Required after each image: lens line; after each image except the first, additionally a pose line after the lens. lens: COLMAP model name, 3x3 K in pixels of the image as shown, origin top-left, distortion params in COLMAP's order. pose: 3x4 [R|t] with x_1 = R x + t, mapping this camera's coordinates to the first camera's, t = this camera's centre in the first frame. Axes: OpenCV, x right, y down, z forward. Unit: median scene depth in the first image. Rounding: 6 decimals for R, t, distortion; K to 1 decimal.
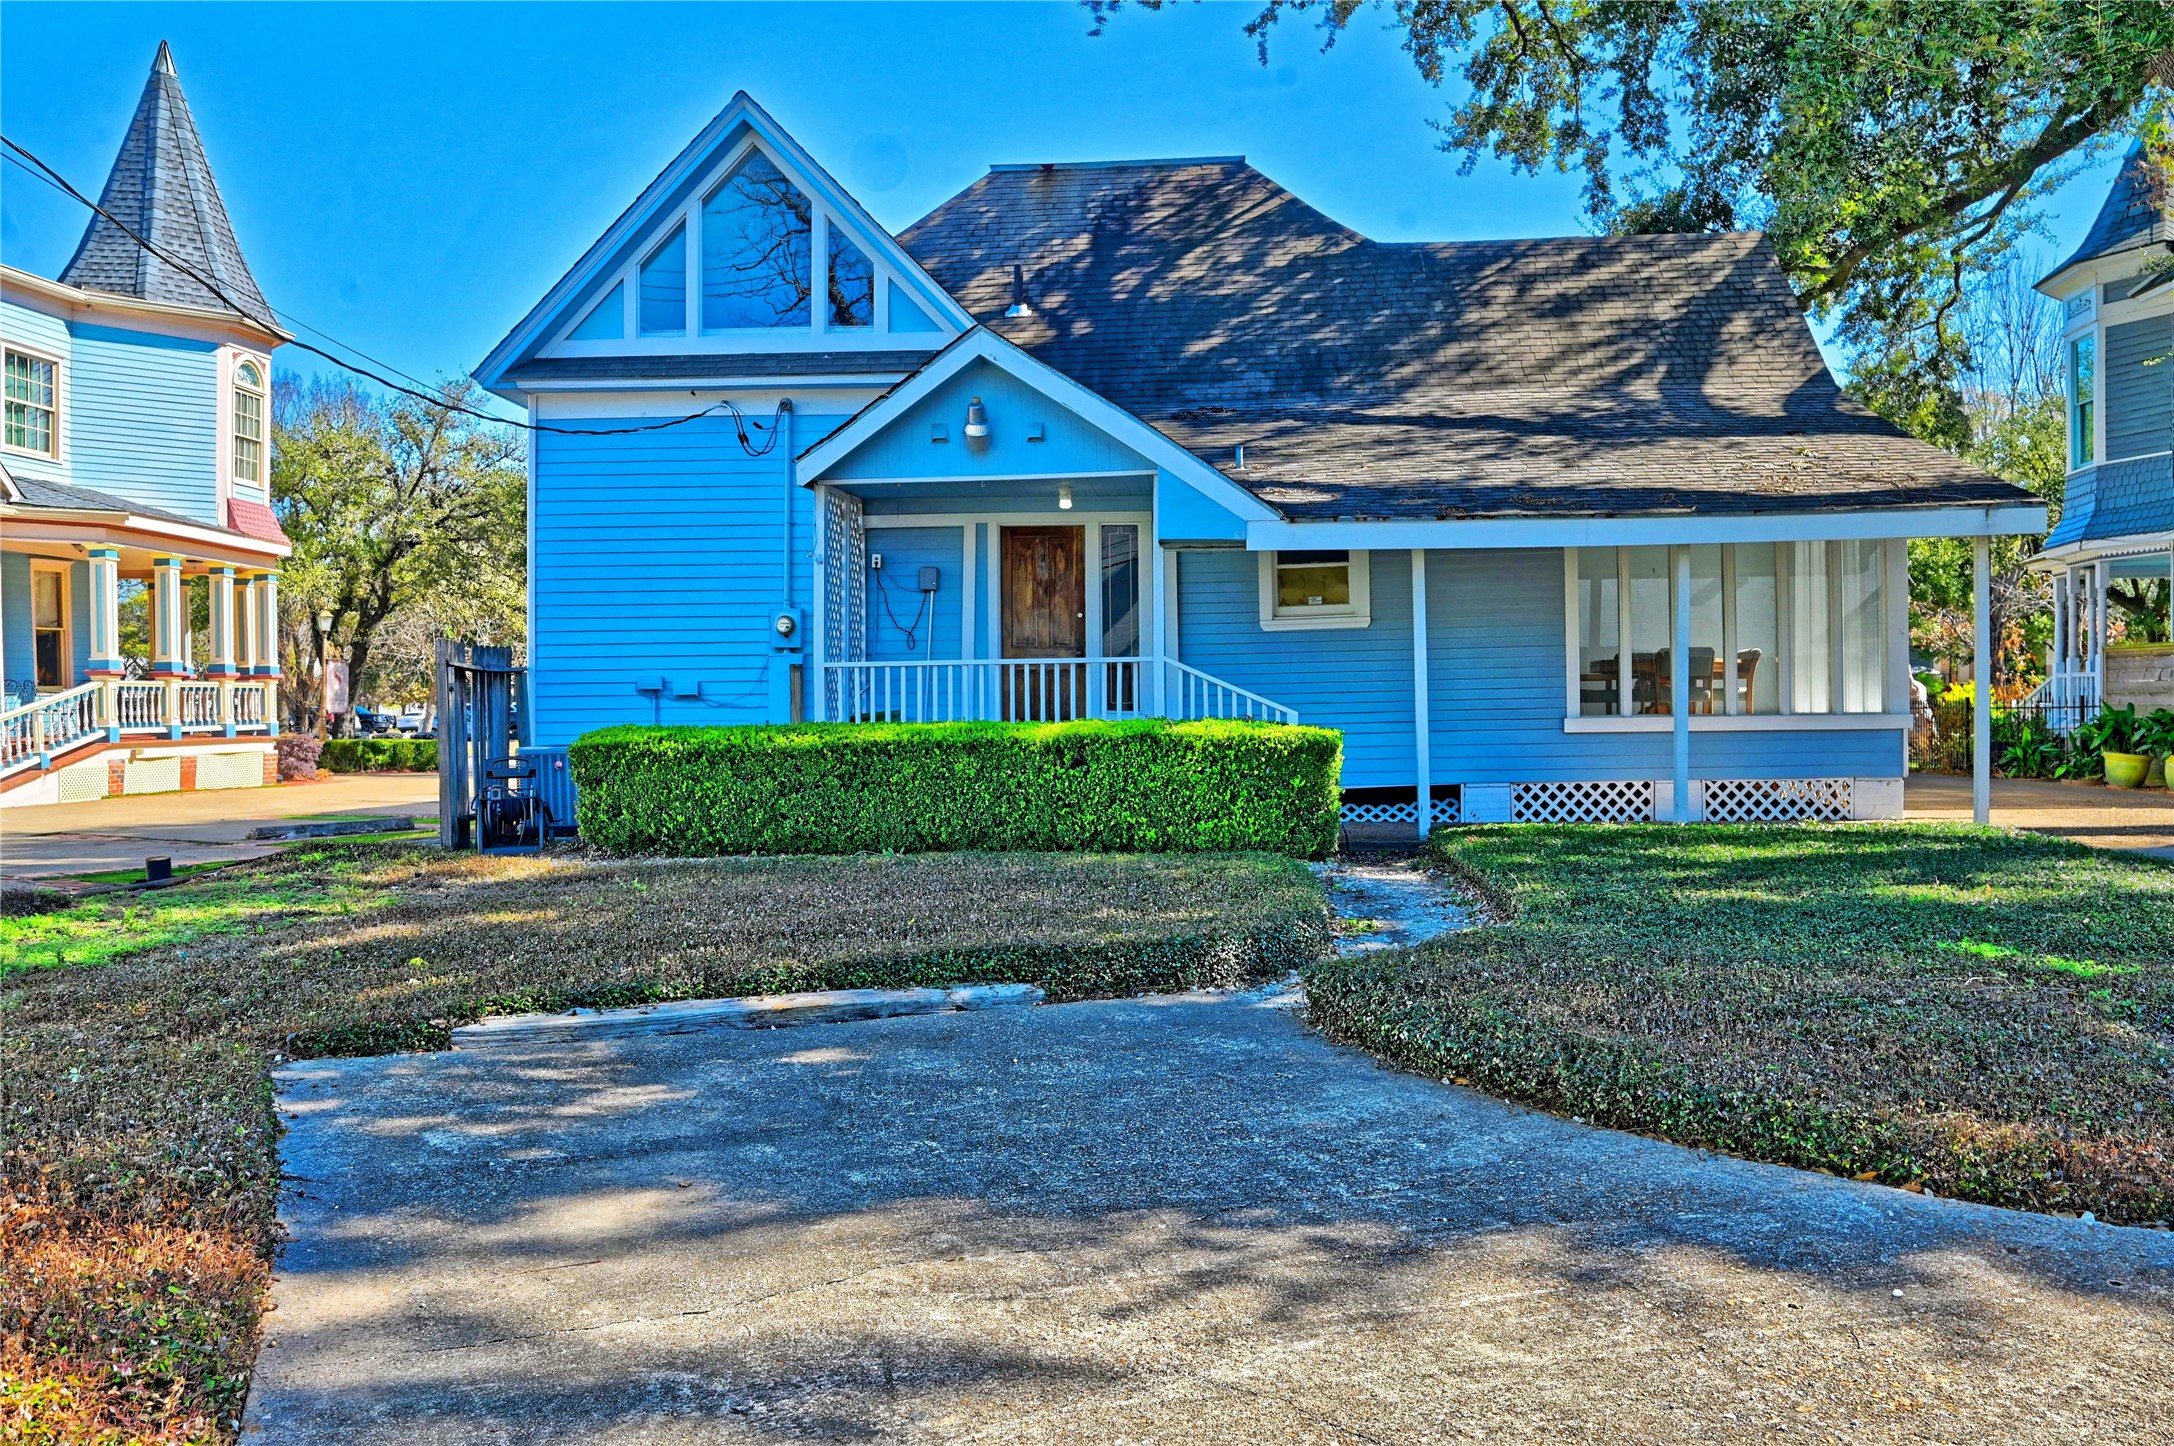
lens RADIAL K [[1789.6, 0, 1087.0], [0, 1789.6, 723.0], [0, 0, 1]] dist [-0.001585, -0.002227]
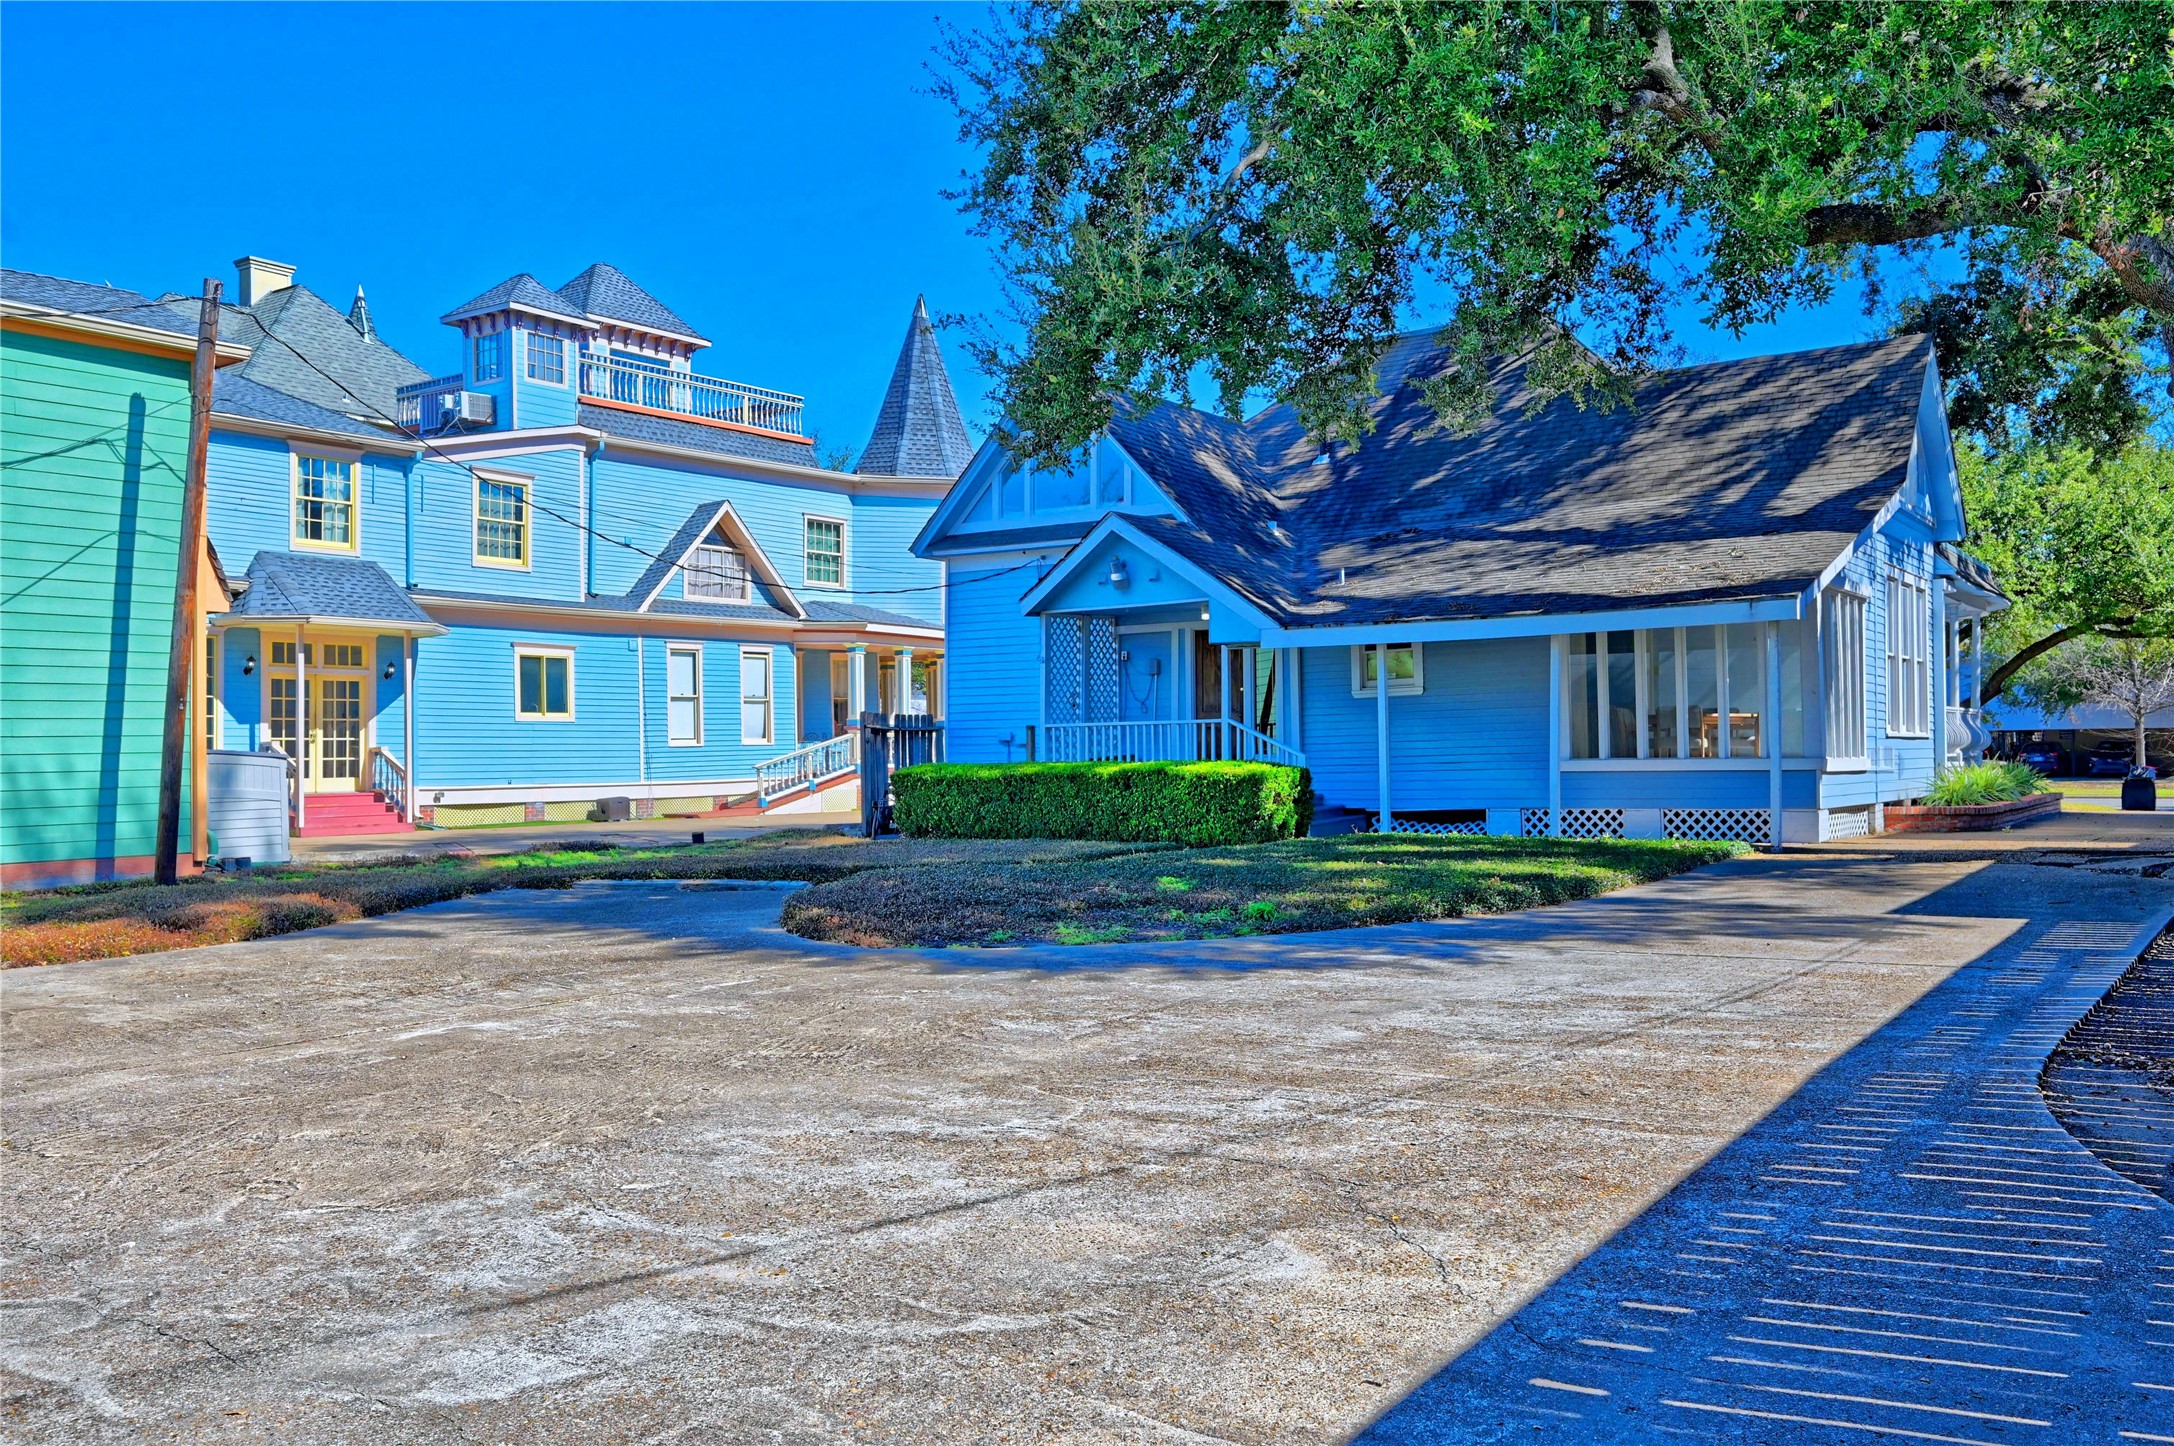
lens RADIAL K [[1789.6, 0, 1087.0], [0, 1789.6, 723.0], [0, 0, 1]] dist [-0.001585, -0.002227]
pose [[0.856479, -0.007494, -0.516127, 0.639547], [-0.004182, 0.999761, -0.021457, -0.000742], [0.516164, 0.020536, 0.856243, -0.317547]]
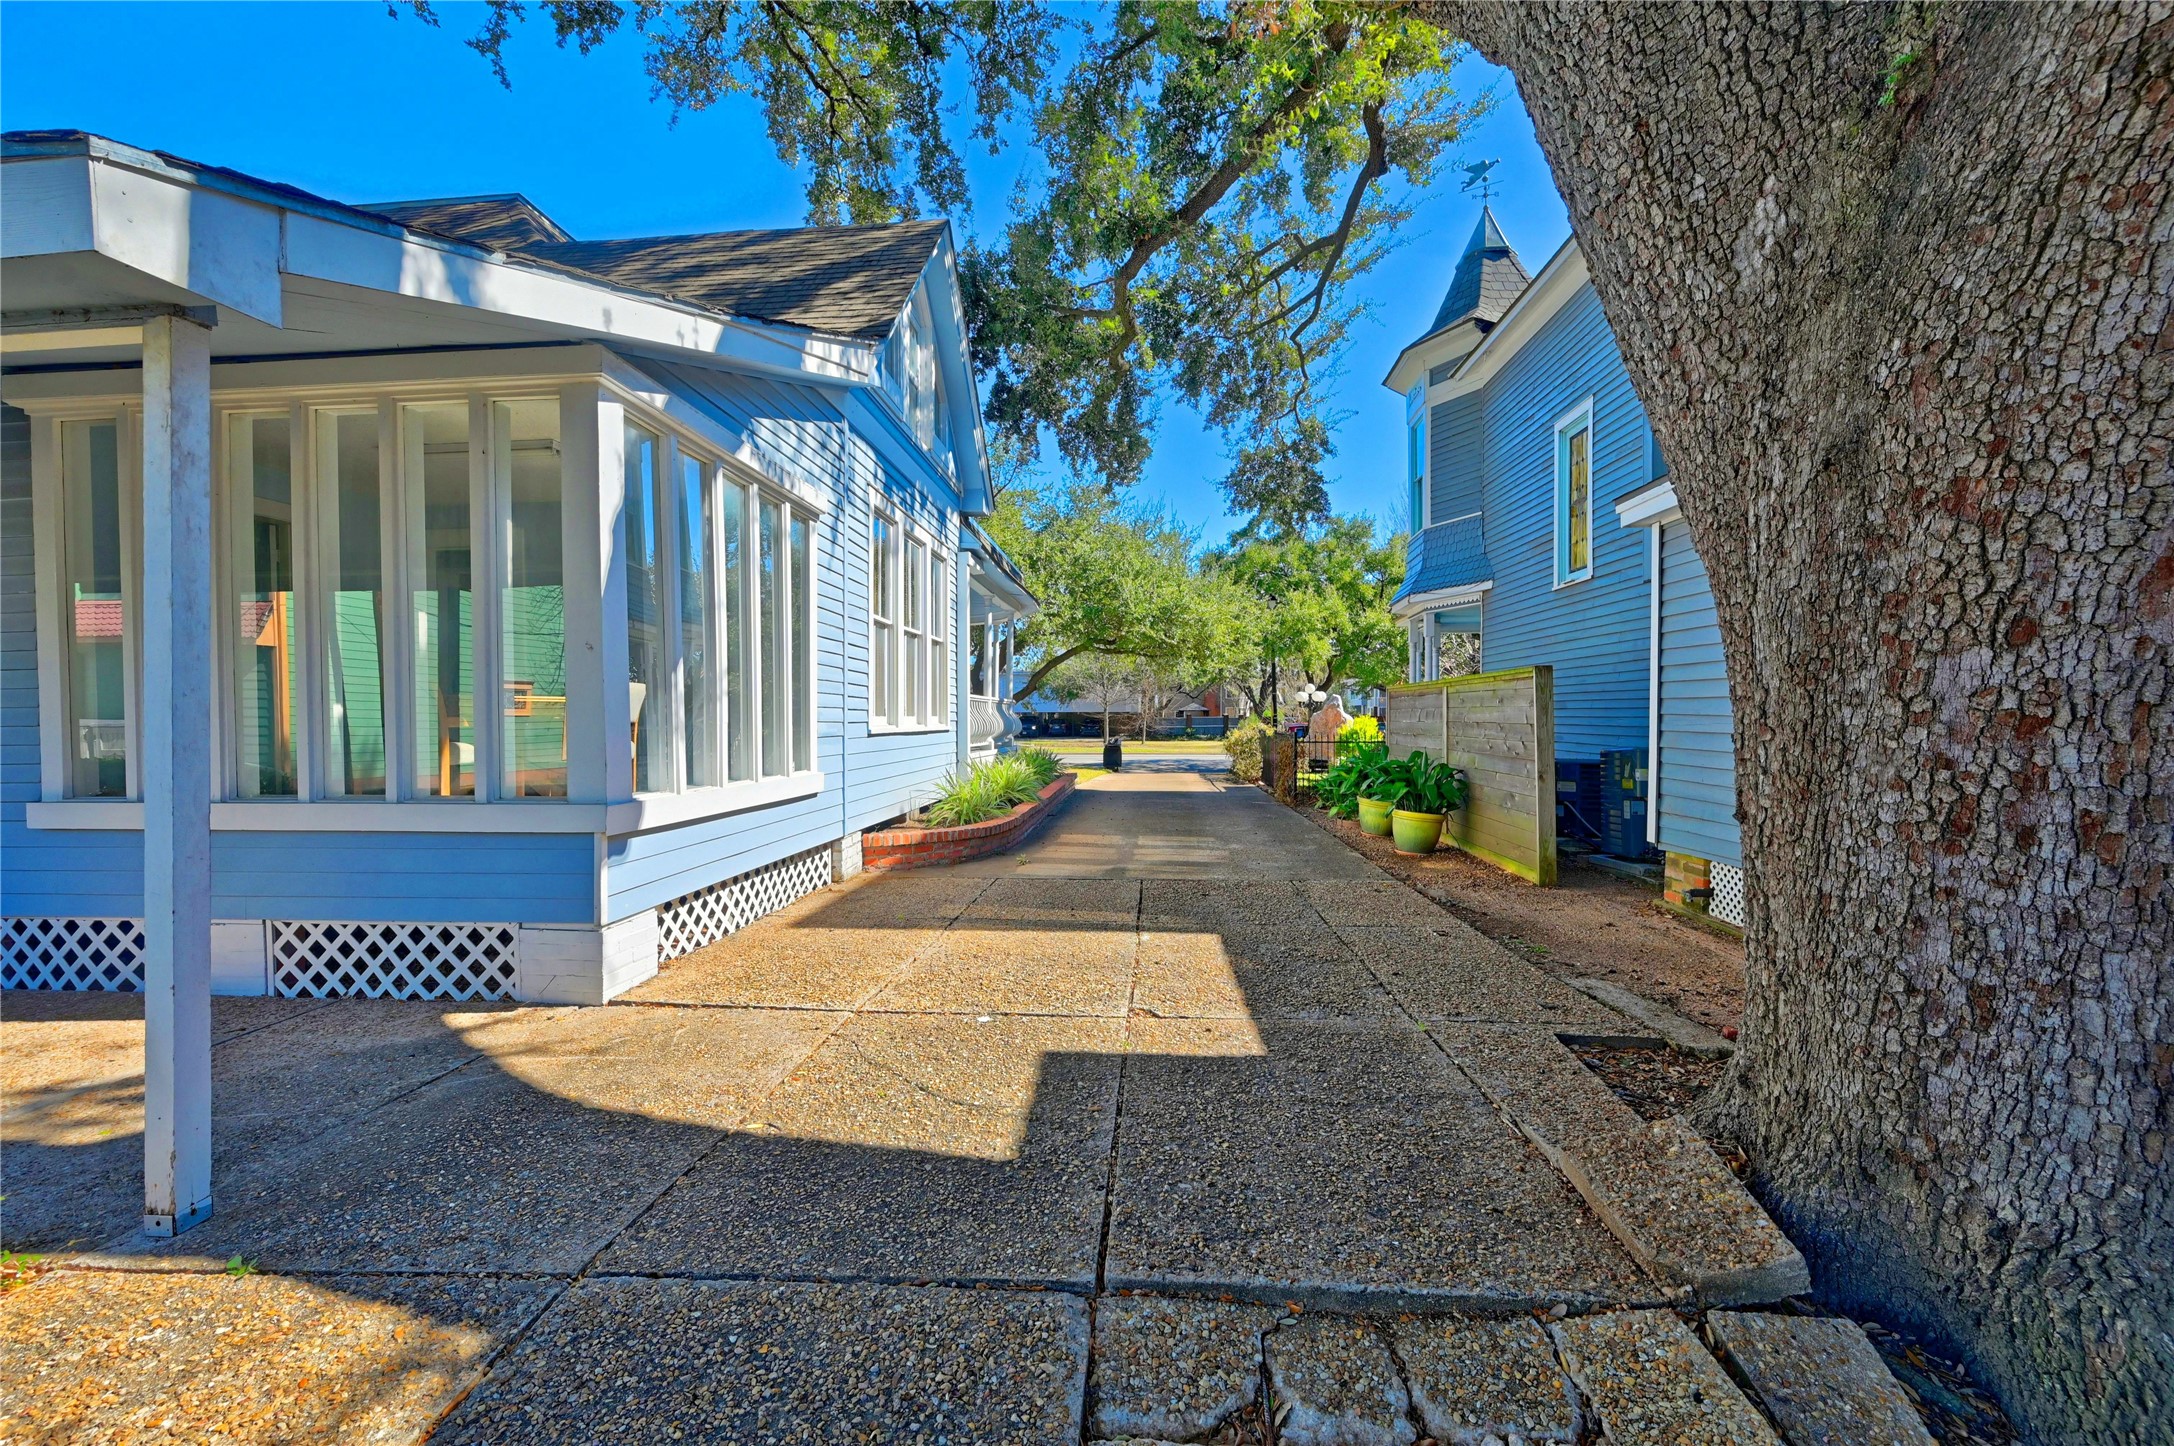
lens RADIAL K [[861.4, 0, 1087.0], [0, 861.4, 723.0], [0, 0, 1]] dist [-0.001456, 0.000027]
pose [[0.999800, 0.008072, -0.018297, 0.580938], [-0.008130, 0.999962, -0.003093, -0.028279], [0.018271, 0.003241, 0.999828, 0.723156]]
